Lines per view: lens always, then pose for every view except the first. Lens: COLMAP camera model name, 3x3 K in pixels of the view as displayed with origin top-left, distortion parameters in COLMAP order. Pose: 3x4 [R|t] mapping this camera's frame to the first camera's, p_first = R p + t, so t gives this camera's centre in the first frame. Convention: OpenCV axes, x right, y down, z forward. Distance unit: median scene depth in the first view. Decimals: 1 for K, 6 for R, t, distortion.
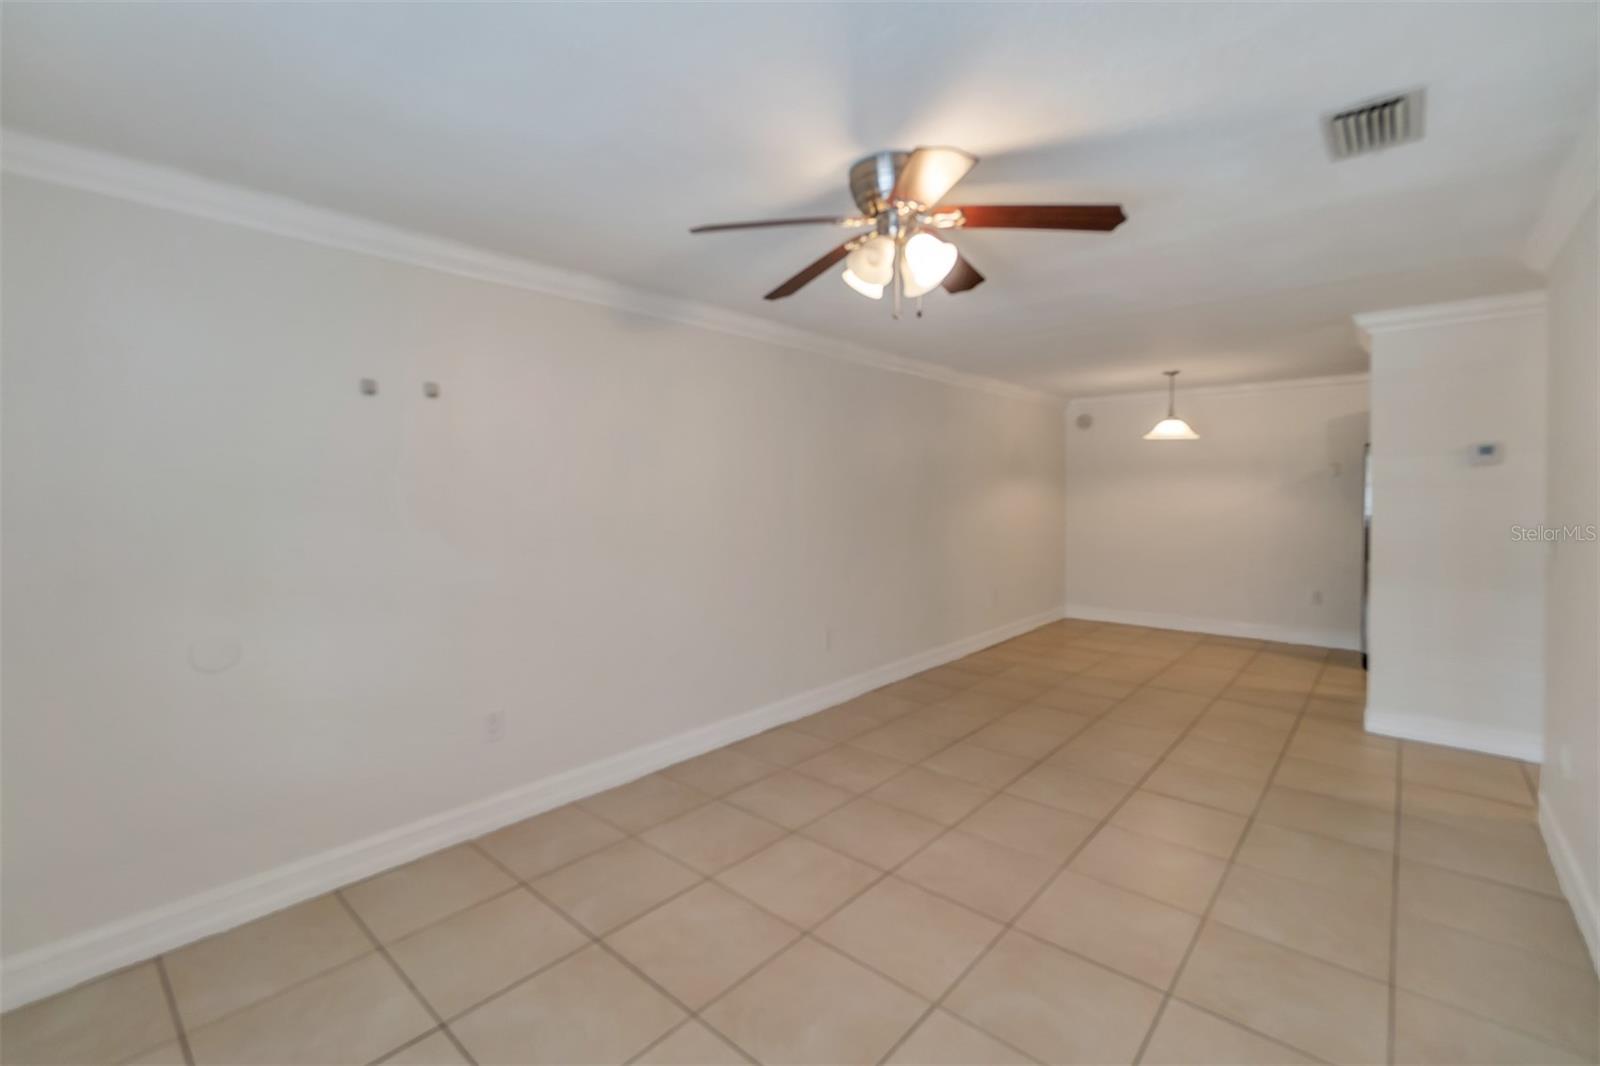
lens RADIAL K [[697.1, 0, 792.4], [0, 697.1, 515.9], [0, 0, 1]] dist [-0.002841, -0.000007]
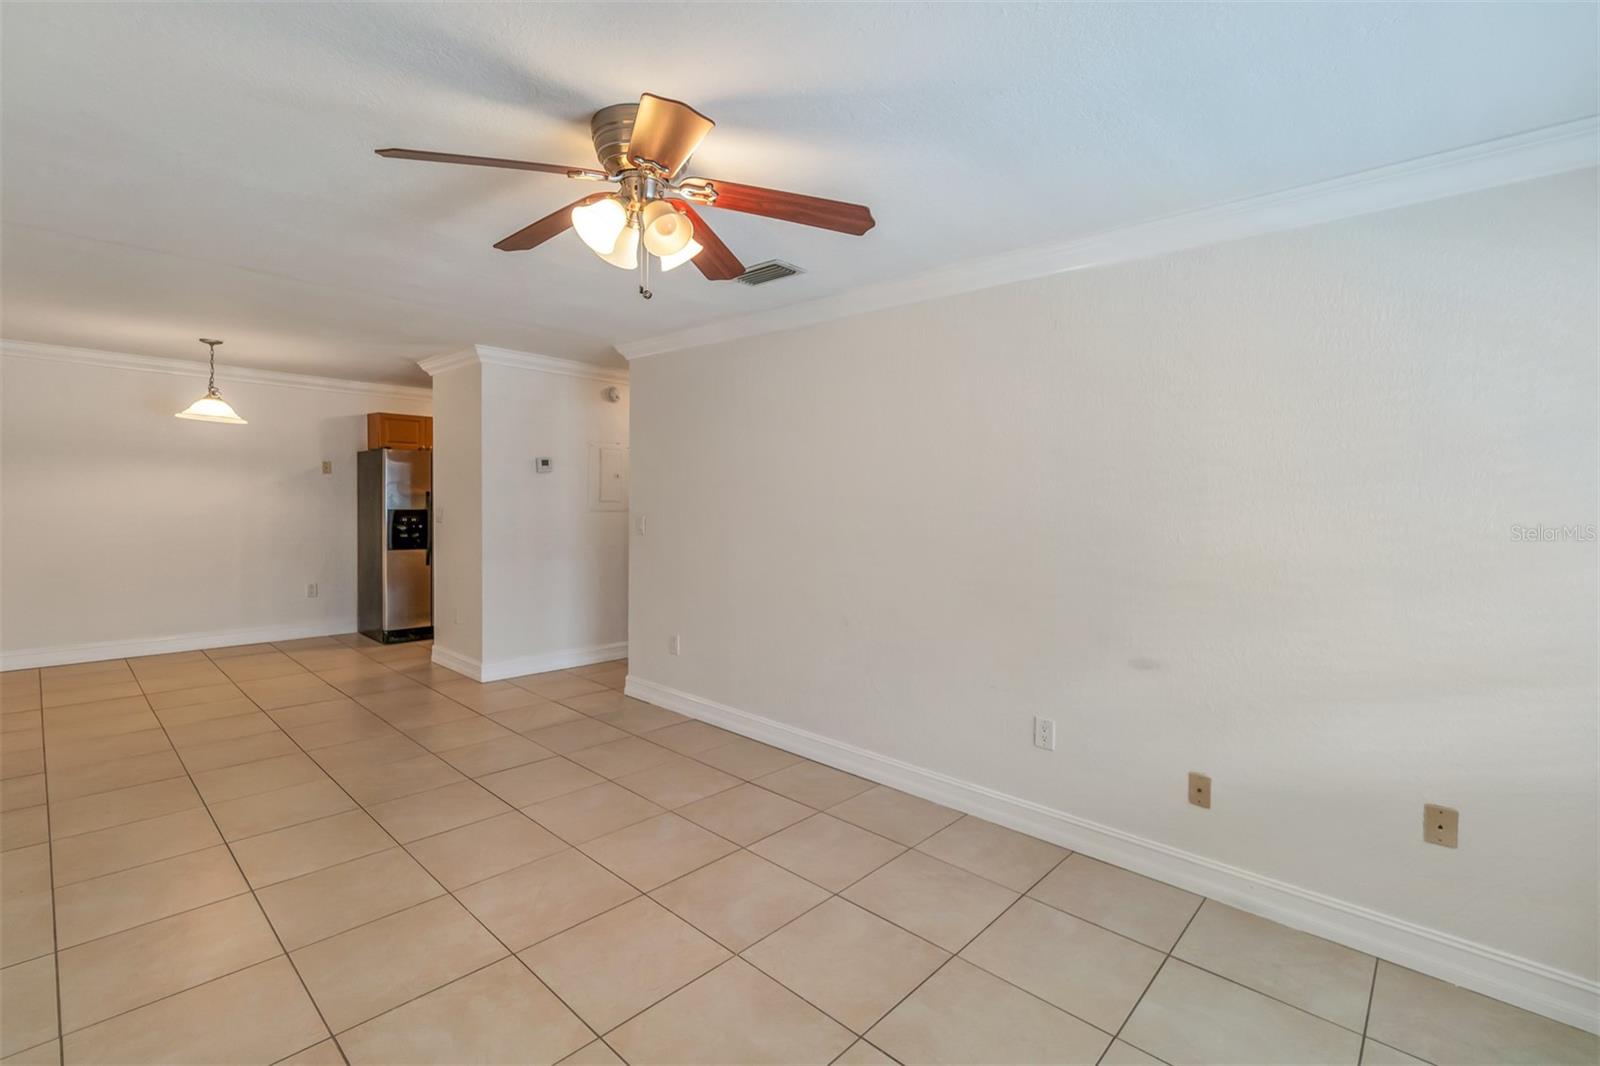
lens RADIAL K [[697.1, 0, 792.4], [0, 697.1, 515.9], [0, 0, 1]] dist [-0.002841, -0.000007]
pose [[0.041751, -0.017940, 0.998967, -0.310929], [0.014771, 0.999741, 0.017336, -0.000632], [-0.999019, 0.014032, 0.042005, 0.308896]]
